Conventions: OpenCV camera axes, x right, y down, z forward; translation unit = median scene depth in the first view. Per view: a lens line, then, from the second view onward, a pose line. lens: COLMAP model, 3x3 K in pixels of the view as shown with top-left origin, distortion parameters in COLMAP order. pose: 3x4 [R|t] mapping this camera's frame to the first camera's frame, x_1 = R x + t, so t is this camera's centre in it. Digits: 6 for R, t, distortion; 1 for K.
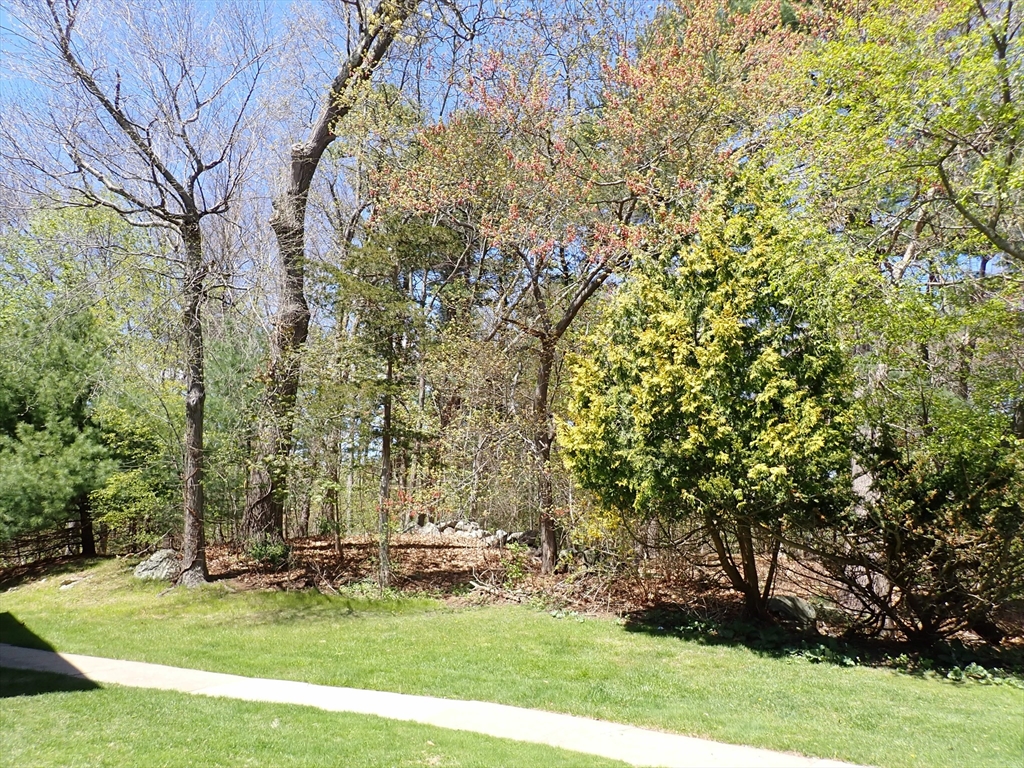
lens RADIAL K [[753.1, 0, 512.0], [0, 753.1, 384.0], [0, 0, 1]] dist [0.002363, 0.000537]
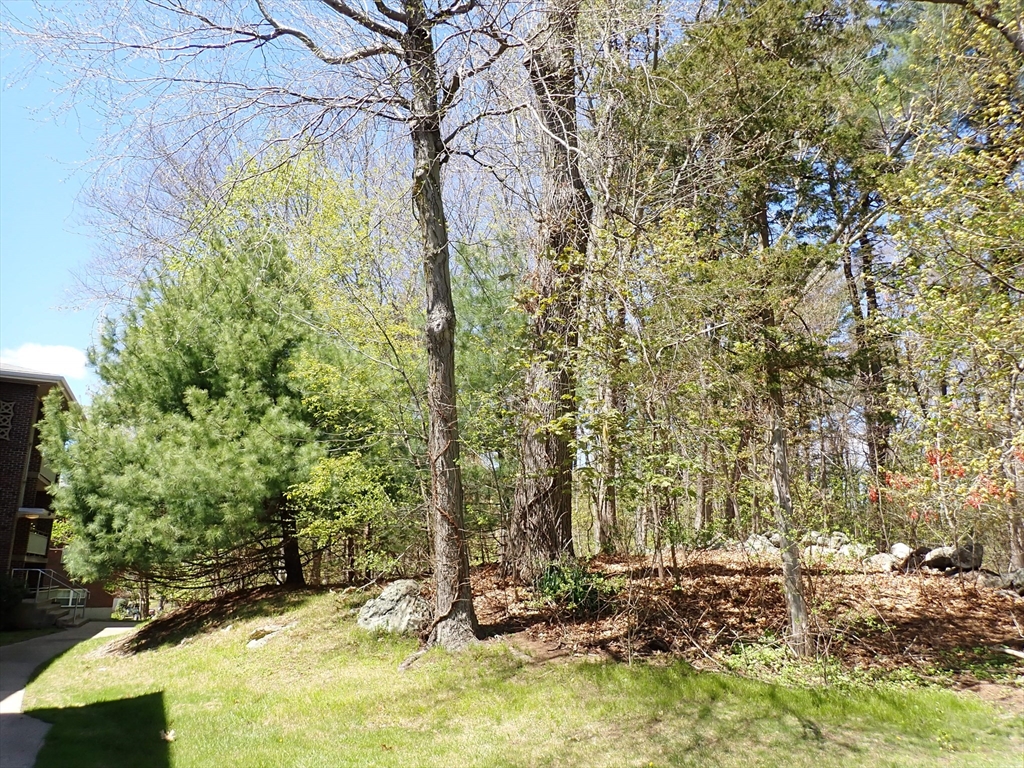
lens RADIAL K [[753.1, 0, 512.0], [0, 753.1, 384.0], [0, 0, 1]] dist [0.002363, 0.000537]
pose [[0.969525, -0.058521, -0.237899, -0.220665], [0.053214, 0.998171, -0.028675, 0.083729], [0.239142, 0.015142, 0.970867, 0.428184]]
